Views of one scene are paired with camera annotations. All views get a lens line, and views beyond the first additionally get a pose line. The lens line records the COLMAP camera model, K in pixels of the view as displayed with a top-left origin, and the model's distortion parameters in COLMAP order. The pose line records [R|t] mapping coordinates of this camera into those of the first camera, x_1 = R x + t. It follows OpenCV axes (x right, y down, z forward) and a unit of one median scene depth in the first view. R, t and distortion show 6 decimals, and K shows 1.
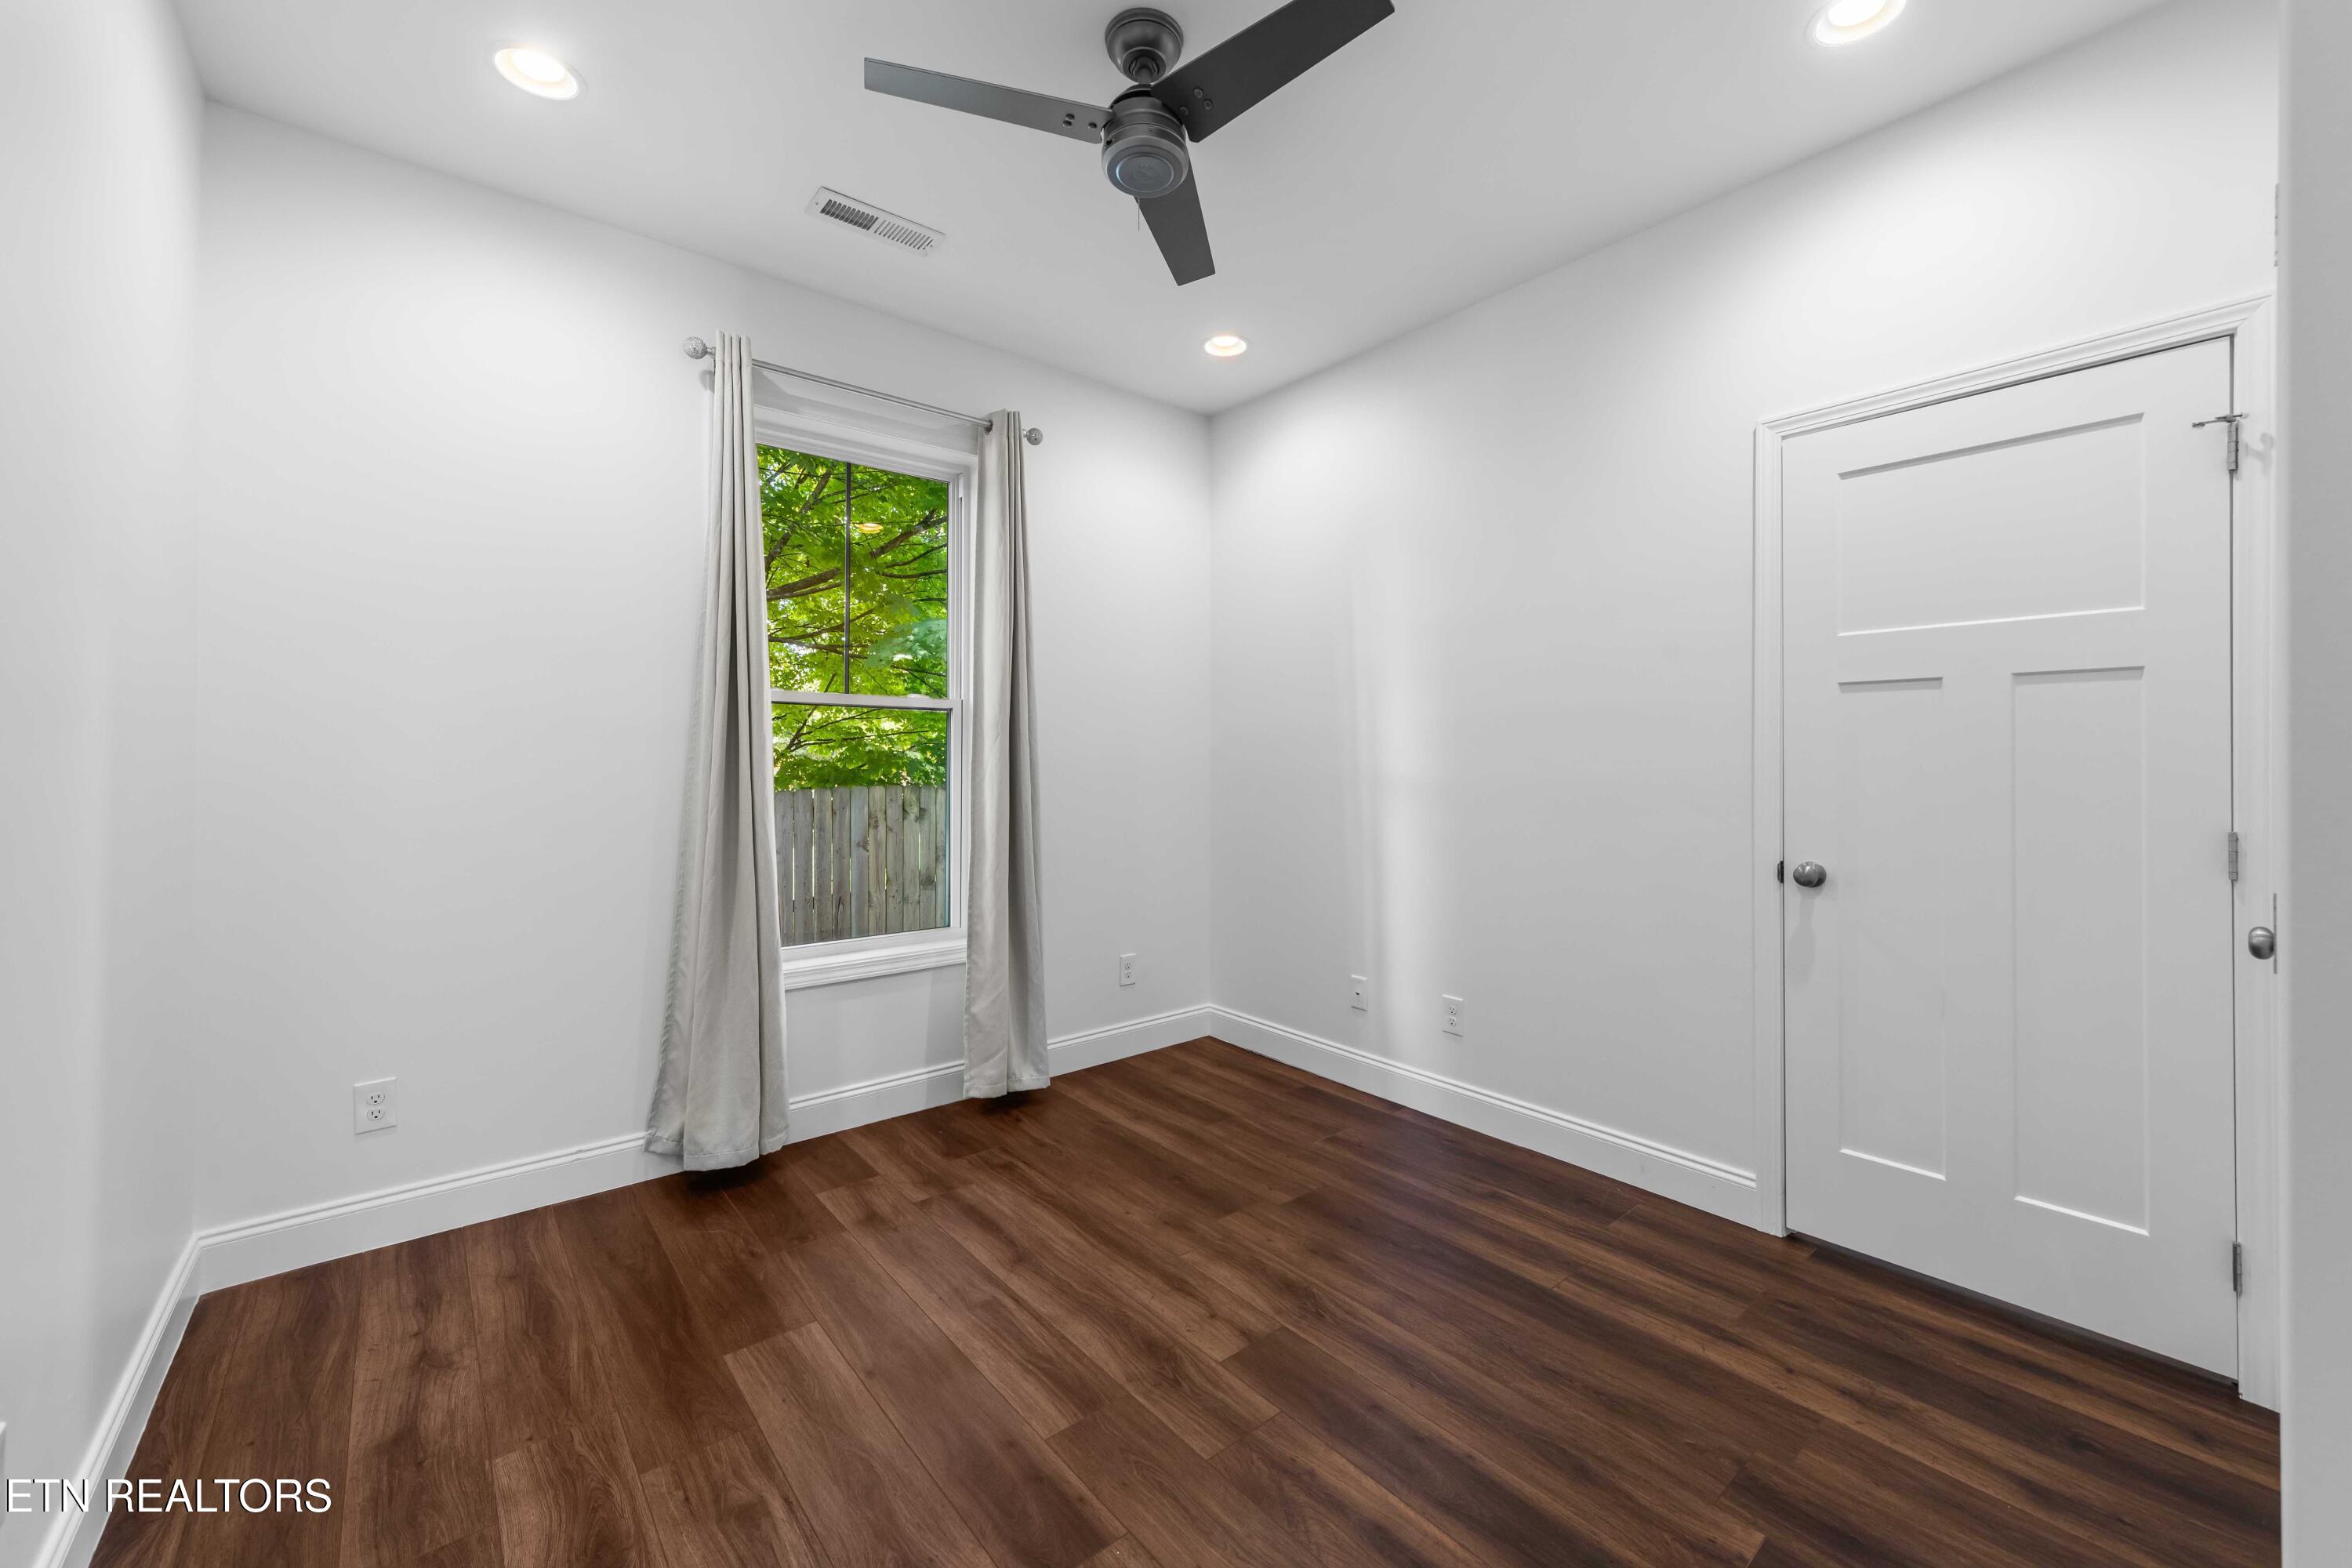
lens RADIAL K [[922.9, 0, 1180.6], [0, 922.9, 768.5], [0, 0, 1]] dist [0.007301, -0.000173]
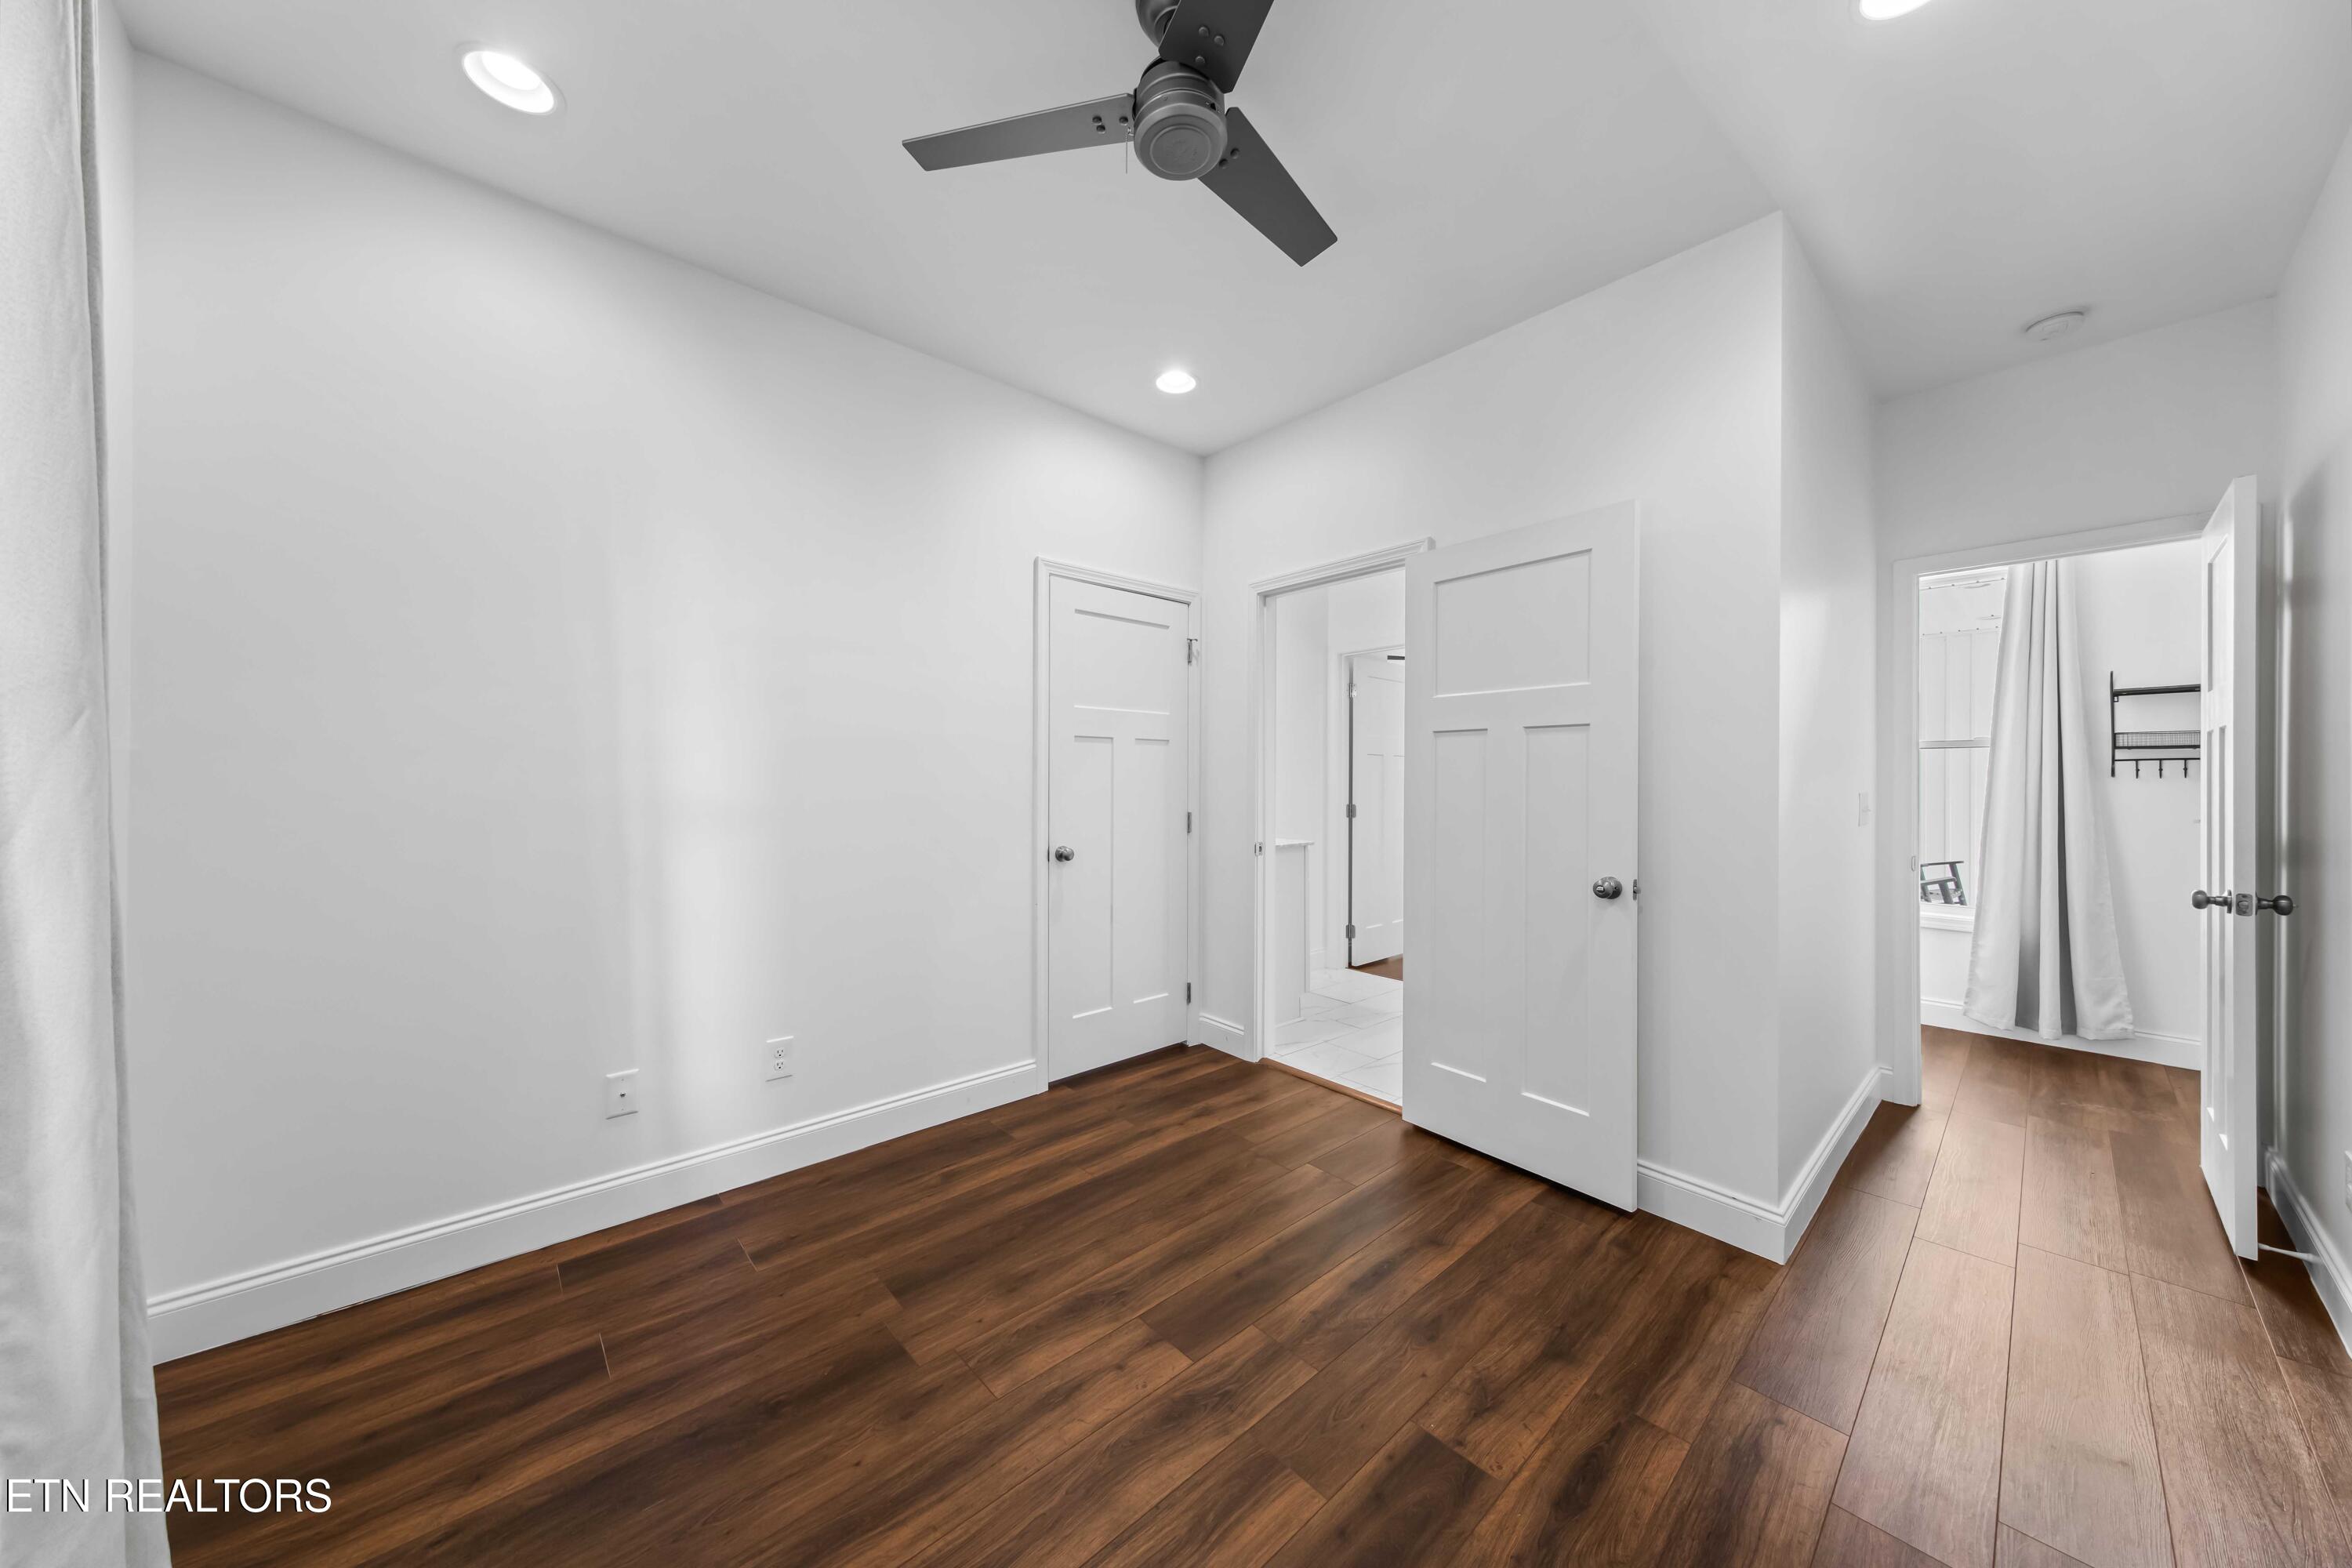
lens RADIAL K [[784.5, 0, 1176.6], [0, 784.5, 785.0], [0, 0, 1]] dist [0.005995, -0.000095]
pose [[-0.034655, -0.009439, 0.999355, -0.713929], [0.008115, 0.999920, 0.009726, -0.016204], [-0.999366, 0.008447, -0.034575, 0.888277]]
